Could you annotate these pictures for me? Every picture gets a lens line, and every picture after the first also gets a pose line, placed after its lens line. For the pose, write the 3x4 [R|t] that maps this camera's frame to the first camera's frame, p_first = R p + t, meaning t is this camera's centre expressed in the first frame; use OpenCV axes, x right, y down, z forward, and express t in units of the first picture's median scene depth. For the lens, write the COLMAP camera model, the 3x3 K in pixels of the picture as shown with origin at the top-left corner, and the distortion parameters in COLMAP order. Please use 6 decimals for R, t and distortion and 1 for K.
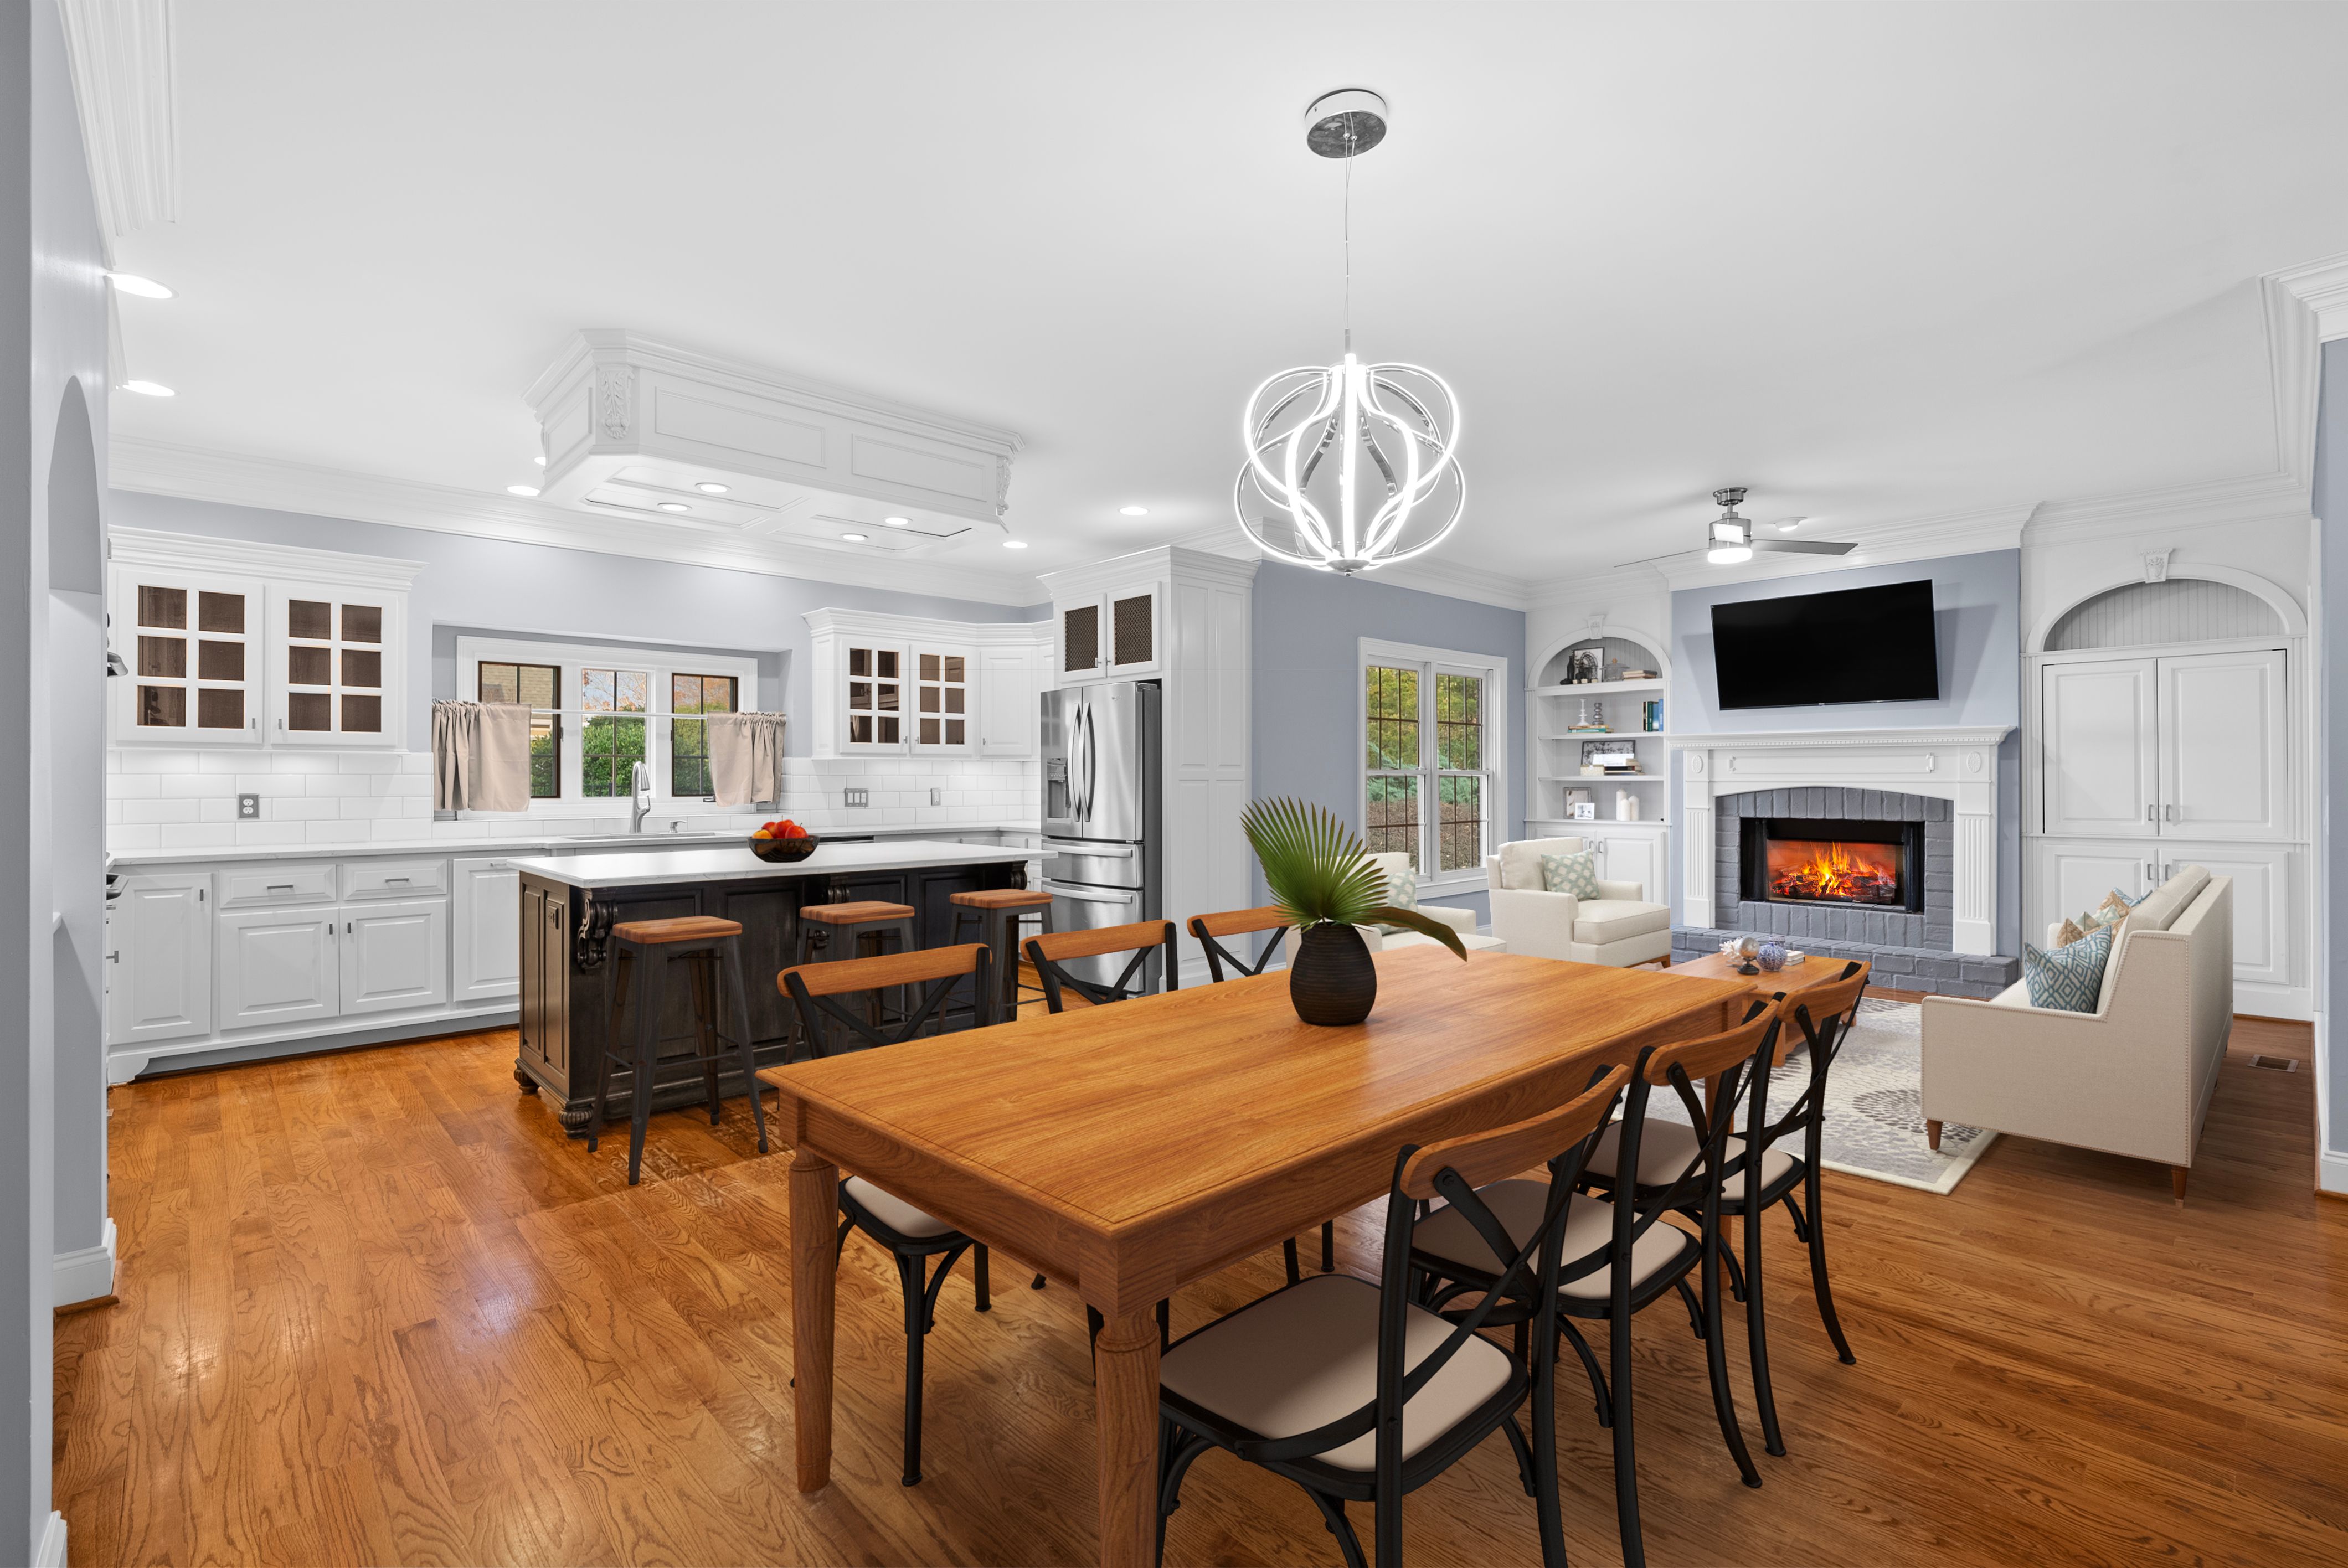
lens RADIAL K [[1070.1, 0, 1180.4], [0, 1070.1, 771.6], [0, 0, 1]] dist [-0.002216, 0.000045]
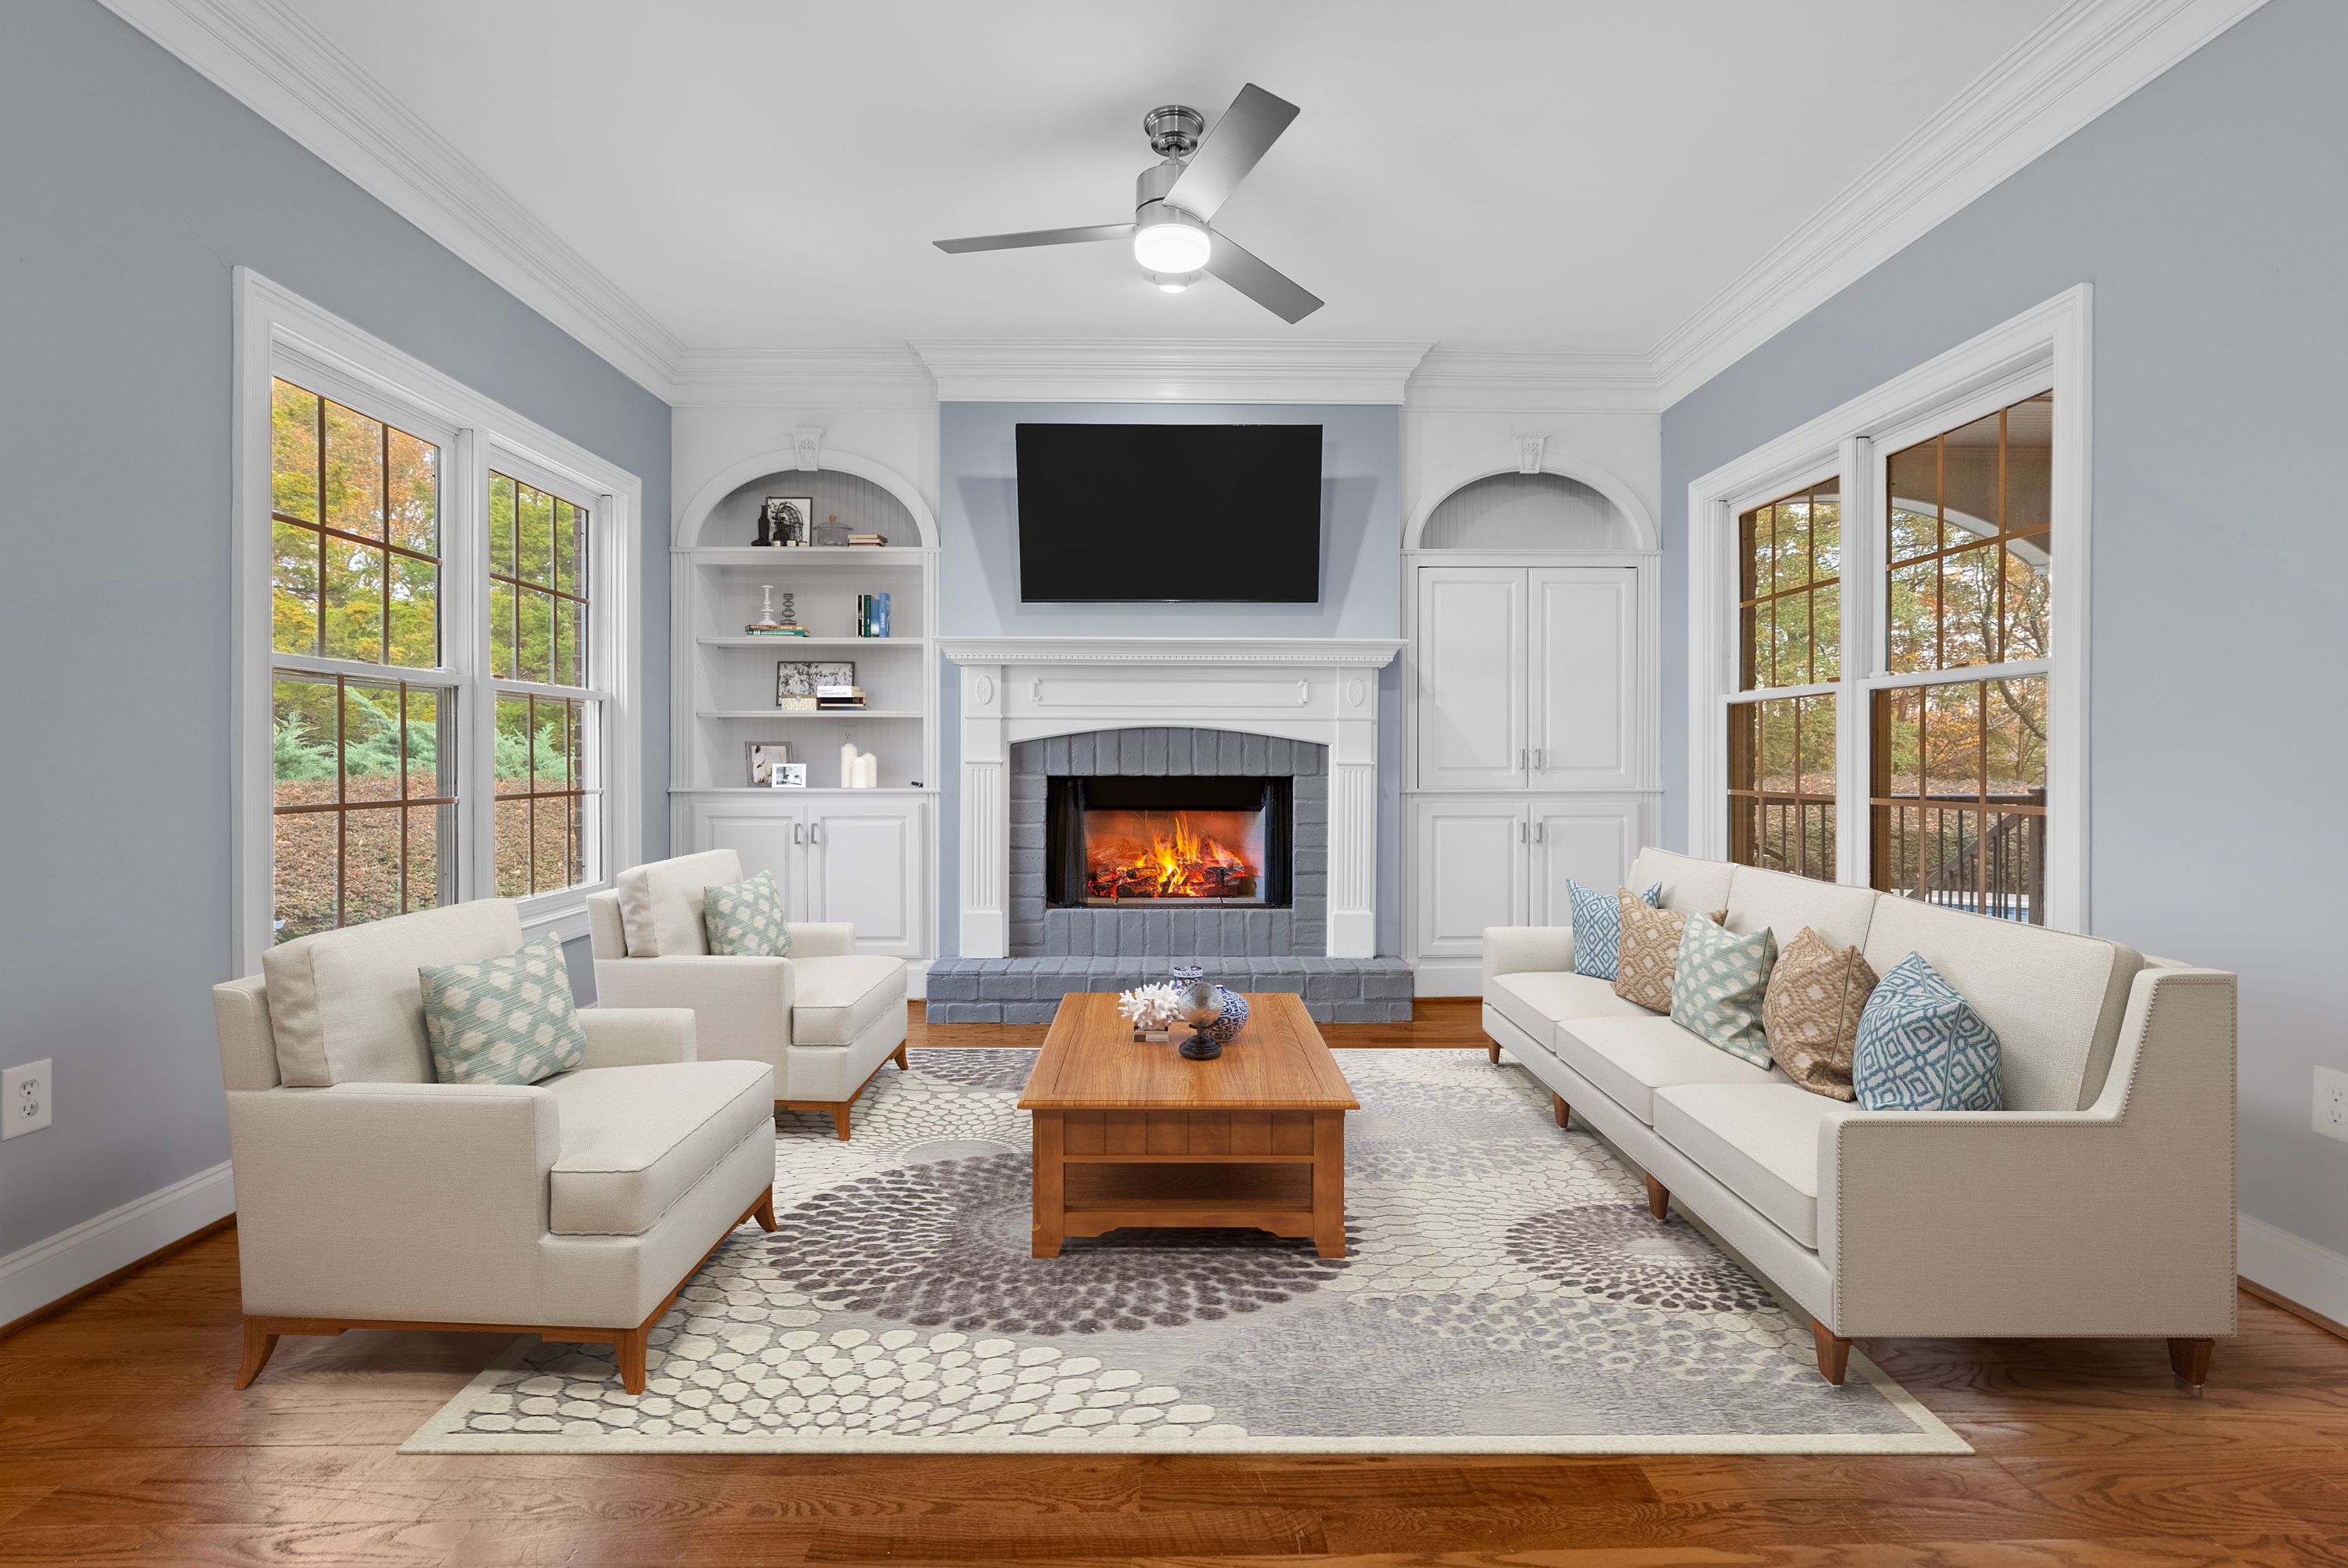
lens RADIAL K [[1070.0, 0, 1180.4], [0, 1070.0, 771.6], [0, 0, 1]] dist [-0.002216, 0.000045]
pose [[0.672207, -0.003270, 0.740356, 0.114200], [-0.007491, 0.999909, 0.011218, 0.033671], [-0.740326, -0.013087, 0.672121, 0.536269]]
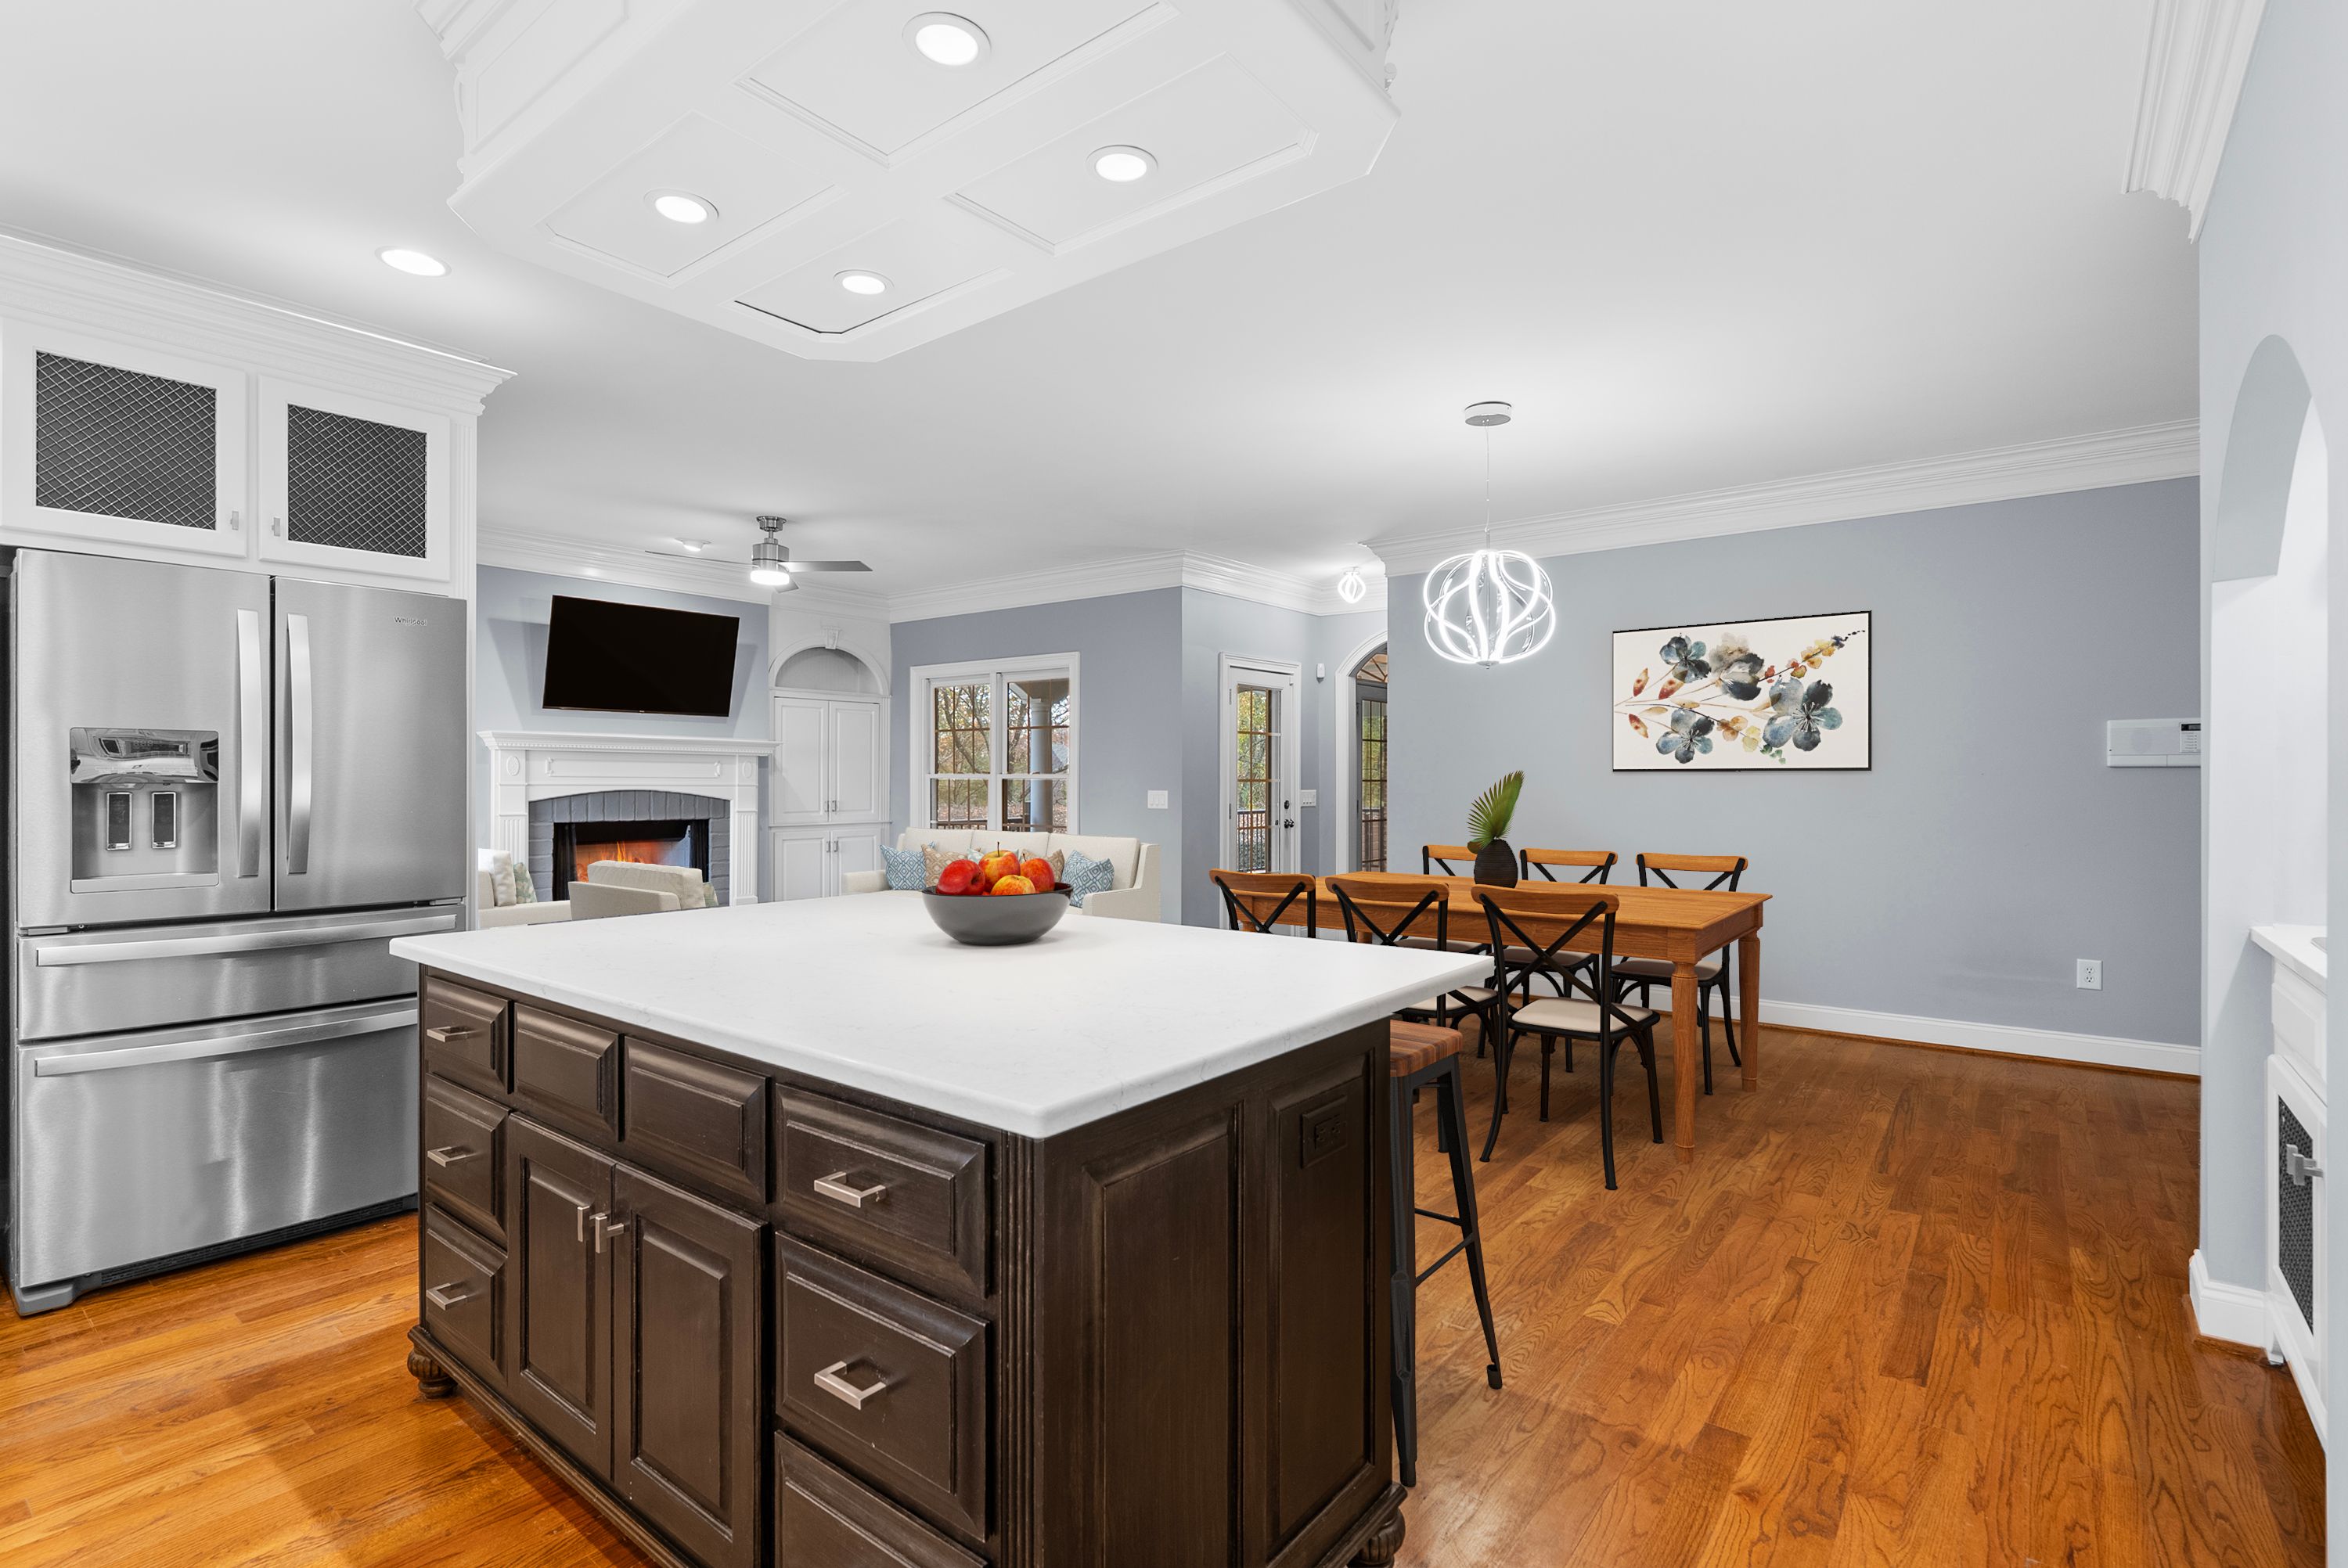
lens RADIAL K [[1103.7, 0, 1200.0], [0, 1103.7, 785.4], [0, 0, 1]] dist [-0.002737, -0.000115]
pose [[-0.171029, -0.000757, 0.985266, -0.548415], [-0.010601, 0.999943, -0.001072, 0.004994], [-0.985209, -0.010628, -0.171028, 0.624895]]
